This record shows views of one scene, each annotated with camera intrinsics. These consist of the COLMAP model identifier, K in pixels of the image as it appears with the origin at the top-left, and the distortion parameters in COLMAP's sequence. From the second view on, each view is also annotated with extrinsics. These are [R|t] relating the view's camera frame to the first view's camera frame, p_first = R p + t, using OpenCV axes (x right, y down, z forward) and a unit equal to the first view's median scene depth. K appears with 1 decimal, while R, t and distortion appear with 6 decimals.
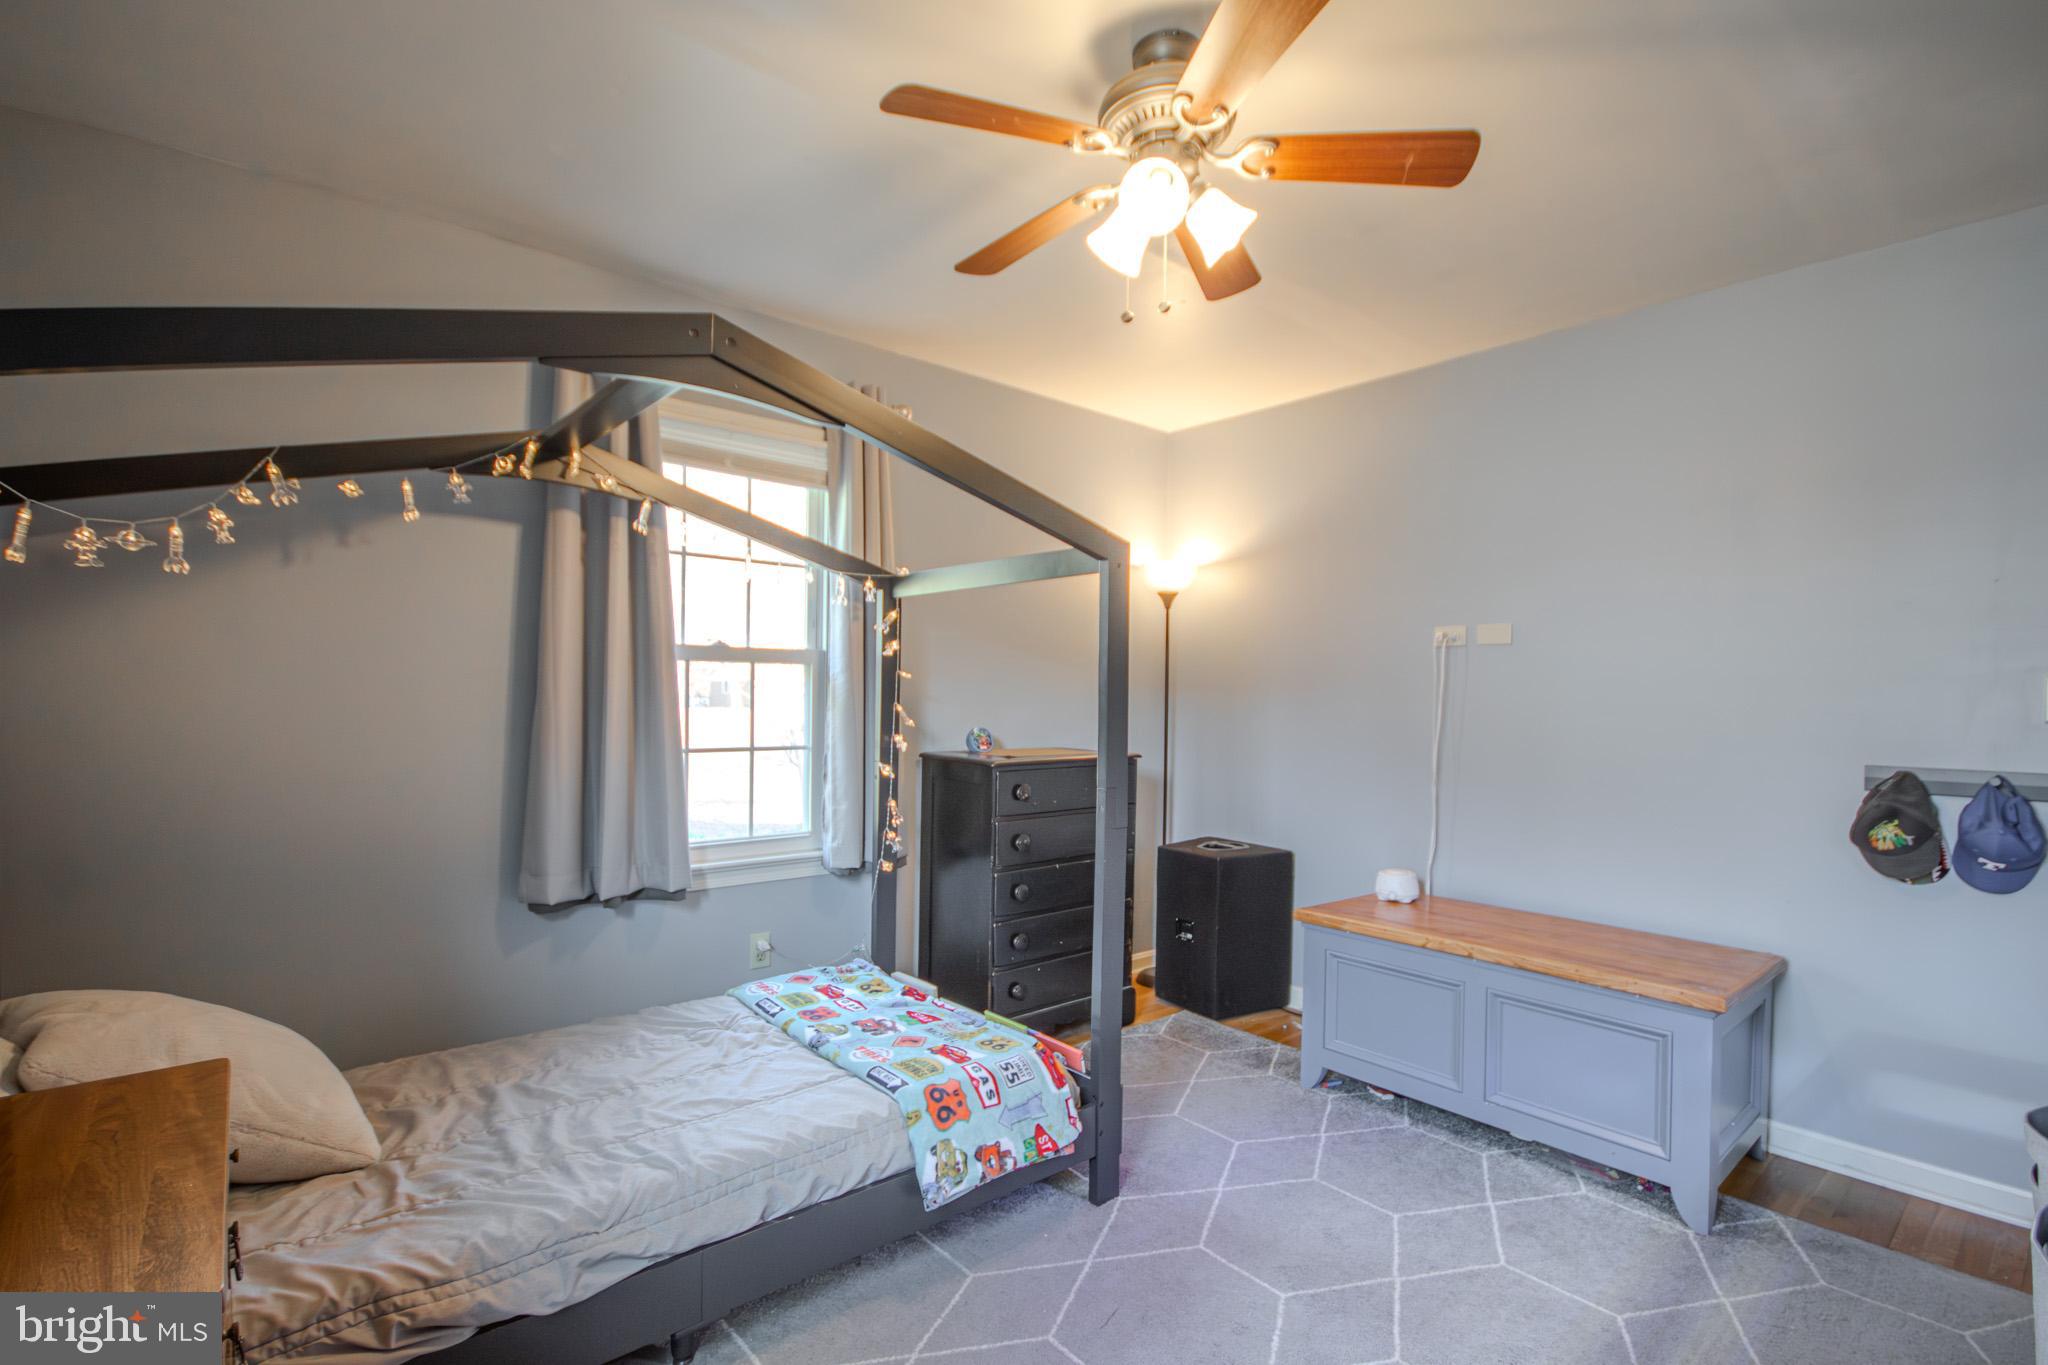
lens RADIAL K [[955.4, 0, 1030.4], [0, 955.4, 714.4], [0, 0, 1]] dist [-0.000595, -0.000802]
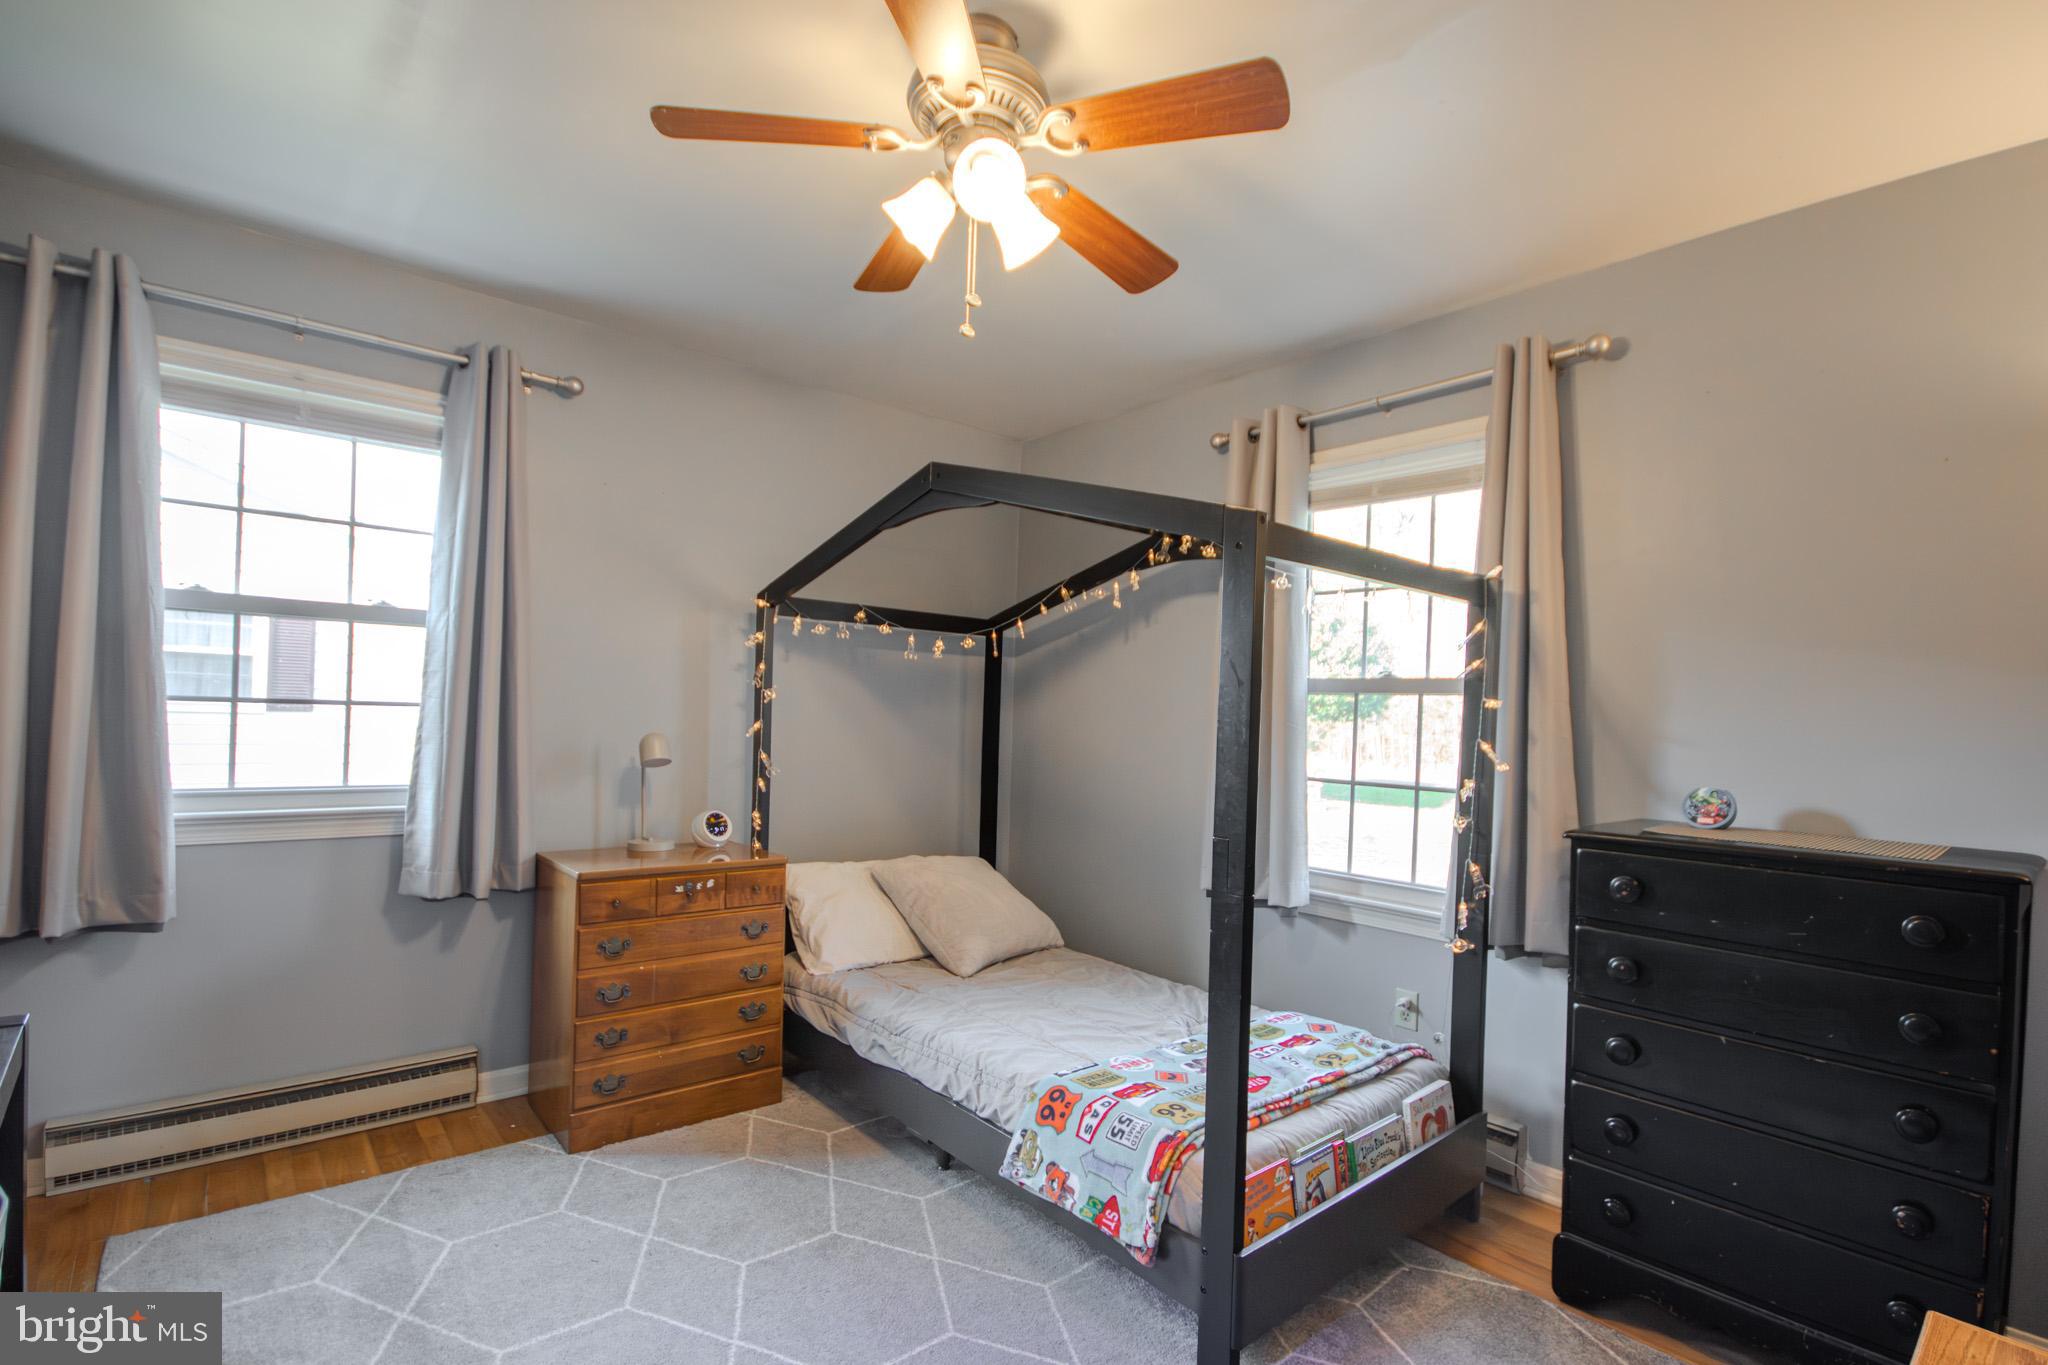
lens RADIAL K [[955.4, 0, 1030.4], [0, 955.4, 714.4], [0, 0, 1]] dist [-0.000595, -0.000802]
pose [[-0.003142, -0.013894, -0.999899, 0.915173], [-0.051856, 0.998560, -0.013712, -0.003950], [0.998650, 0.051807, -0.003858, 0.910141]]
